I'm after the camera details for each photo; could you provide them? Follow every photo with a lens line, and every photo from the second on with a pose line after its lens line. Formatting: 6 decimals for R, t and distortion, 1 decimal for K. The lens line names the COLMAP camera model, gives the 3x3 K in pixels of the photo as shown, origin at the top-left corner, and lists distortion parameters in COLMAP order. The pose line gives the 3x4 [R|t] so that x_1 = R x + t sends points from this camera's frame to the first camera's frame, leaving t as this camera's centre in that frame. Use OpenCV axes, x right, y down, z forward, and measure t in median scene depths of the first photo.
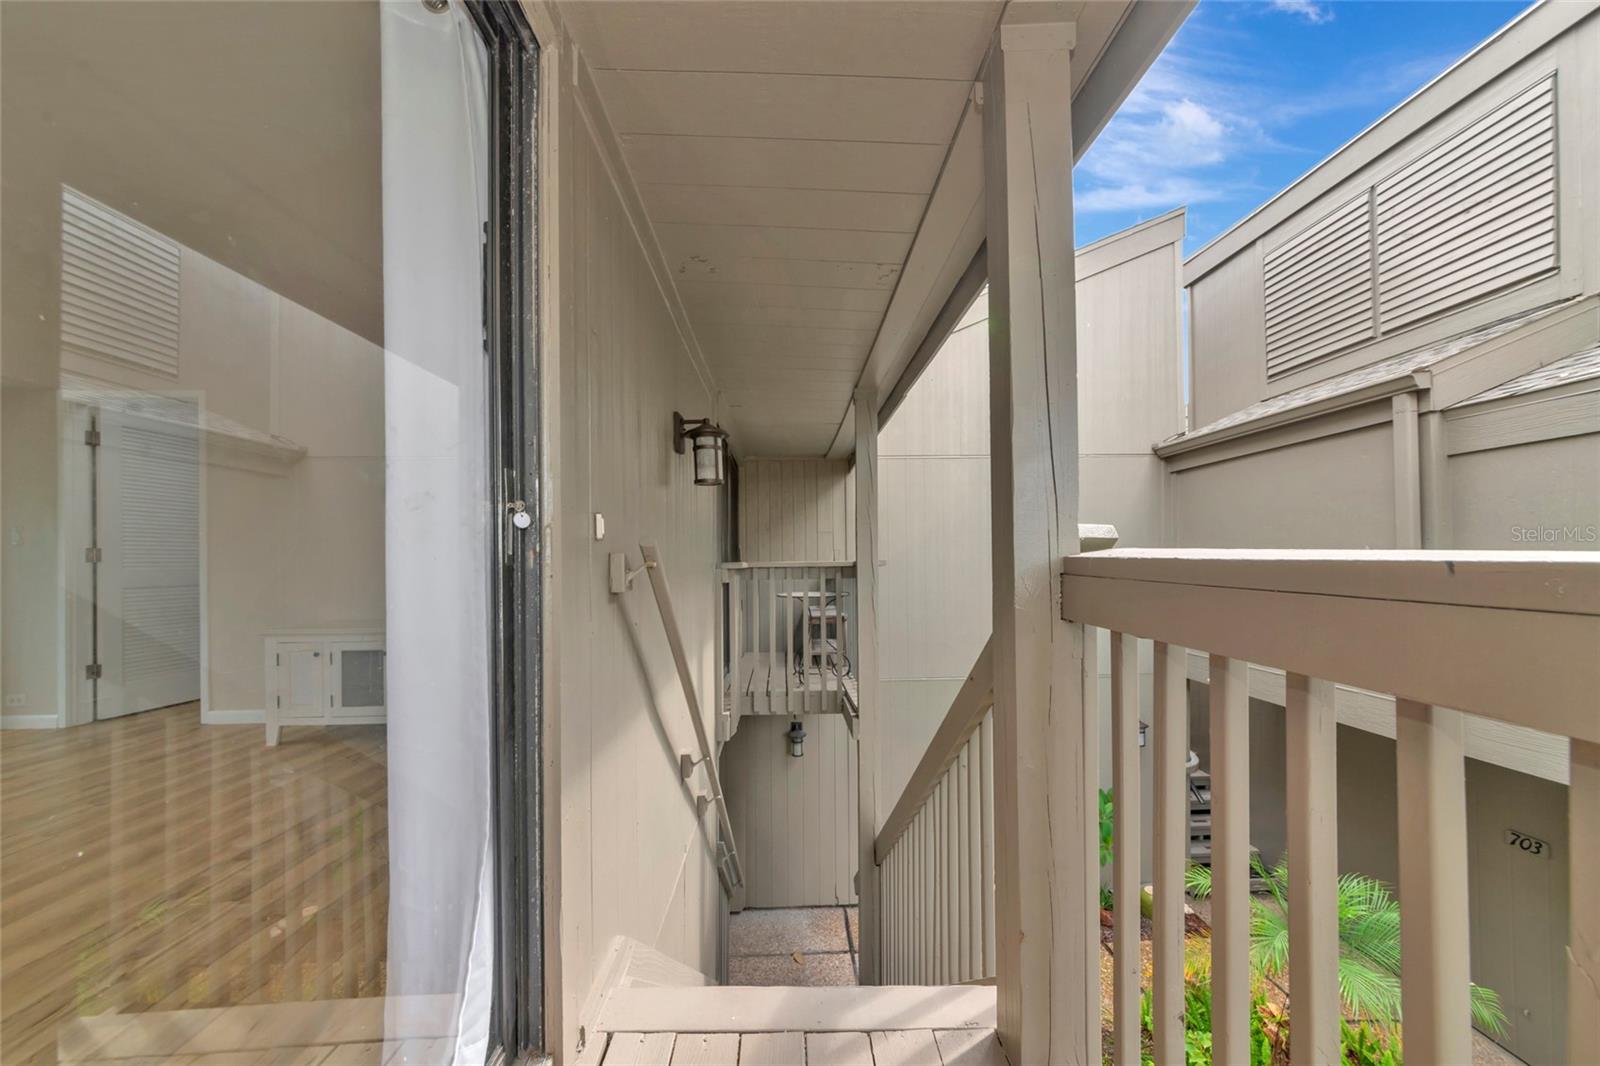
lens RADIAL K [[555.3, 0, 807.7], [0, 555.3, 556.2], [0, 0, 1]] dist [-0.000114, -0.000012]
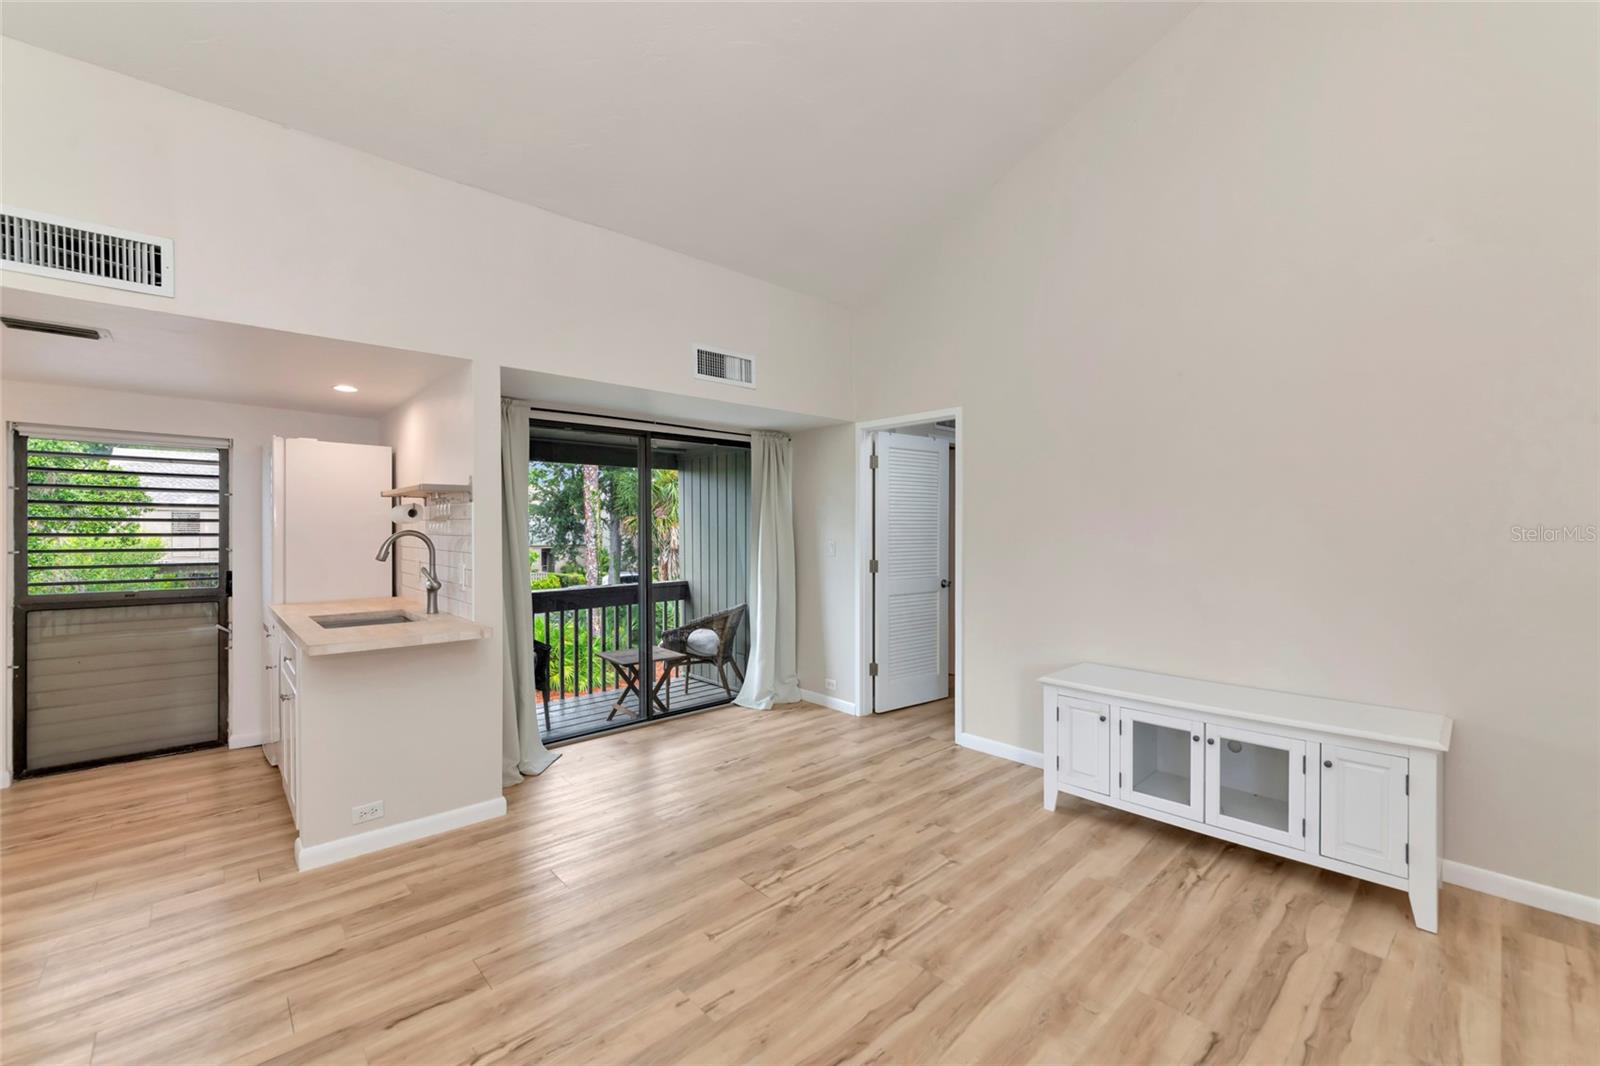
lens RADIAL K [[655.5, 0, 800.0], [0, 655.5, 533.0], [0, 0, 1]] dist [-0.008093, 0.004357]
pose [[0.647951, 0.020872, -0.761396, -0.441648], [-0.002240, 0.999672, 0.025498, -0.120138], [0.761678, -0.014816, 0.647786, 0.036696]]
